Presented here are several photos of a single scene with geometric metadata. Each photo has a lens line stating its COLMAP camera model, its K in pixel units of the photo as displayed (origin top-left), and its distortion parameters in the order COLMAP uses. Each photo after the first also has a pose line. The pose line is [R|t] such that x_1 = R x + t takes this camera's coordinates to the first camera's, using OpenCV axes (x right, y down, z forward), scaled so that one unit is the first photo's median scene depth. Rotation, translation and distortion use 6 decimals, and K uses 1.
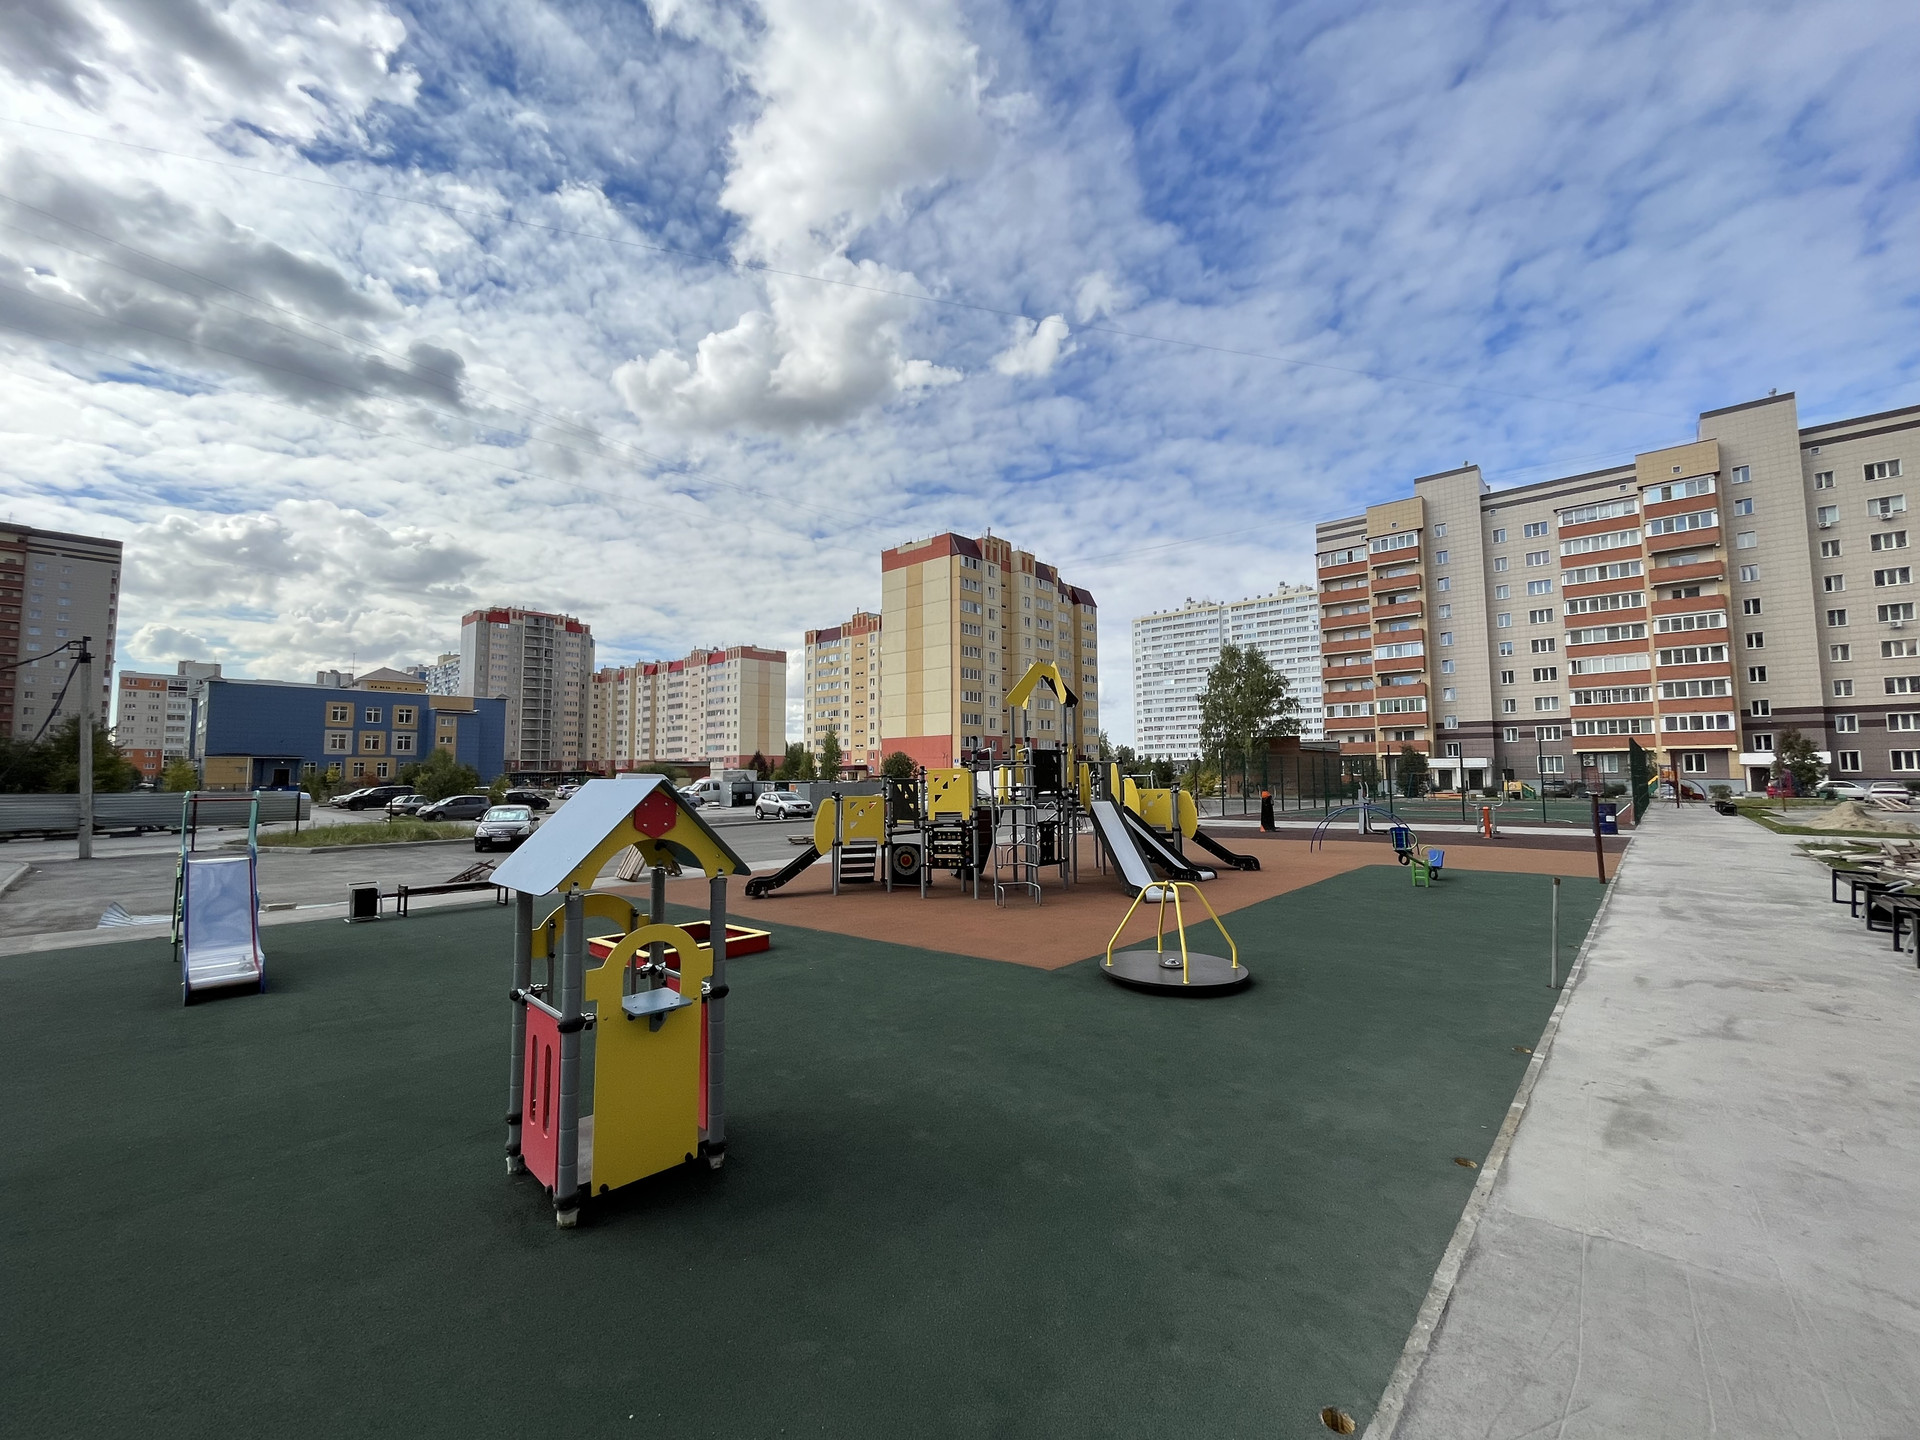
lens RADIAL K [[791.1, 0, 958.1], [0, 791.1, 715.0], [0, 0, 1]] dist [-0.004621, -0.000319]
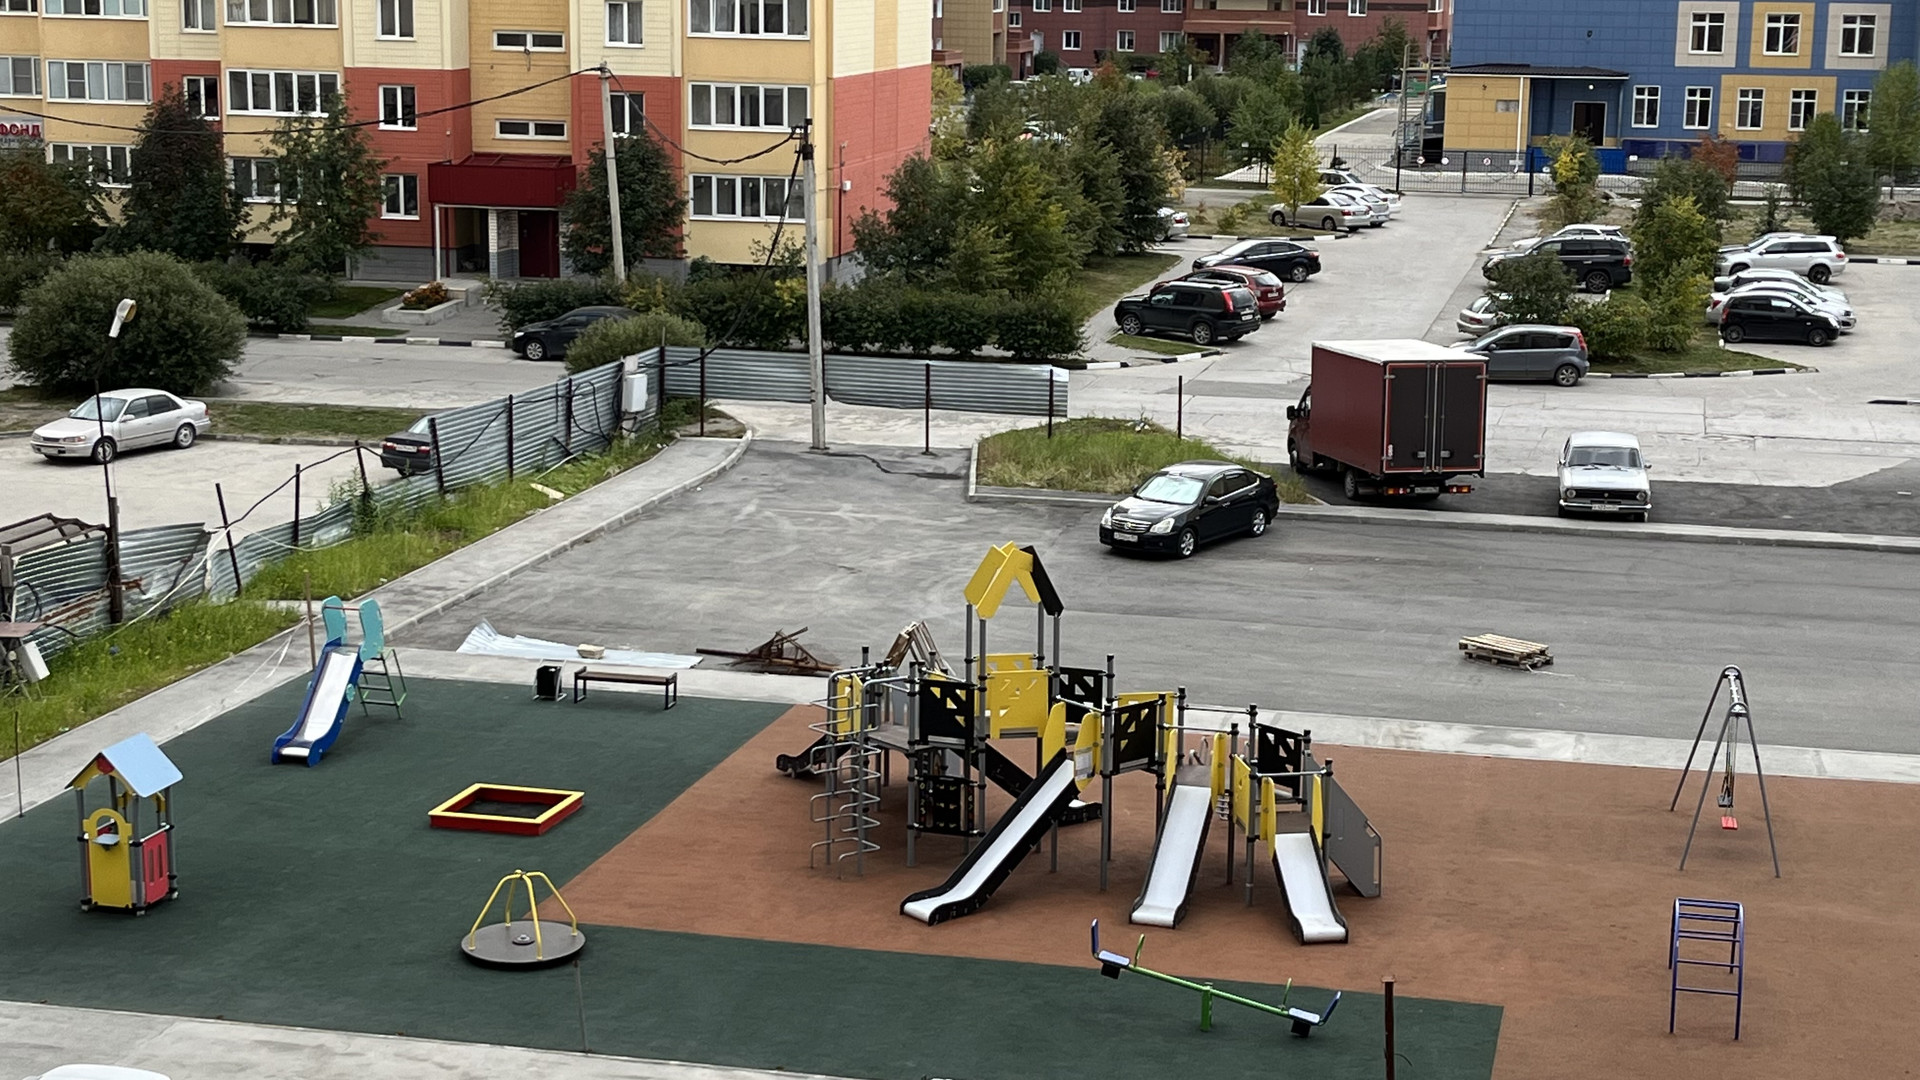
lens RADIAL K [[3065.9, 0, 960.0], [0, 3065.9, 540.7], [0, 0, 1]] dist [0.024527, 0.000000]
pose [[0.472739, 0.191410, -0.860163, 0.411223], [0.056295, 0.967570, 0.246250, -0.126215], [0.879402, -0.164834, 0.446633, -0.035121]]
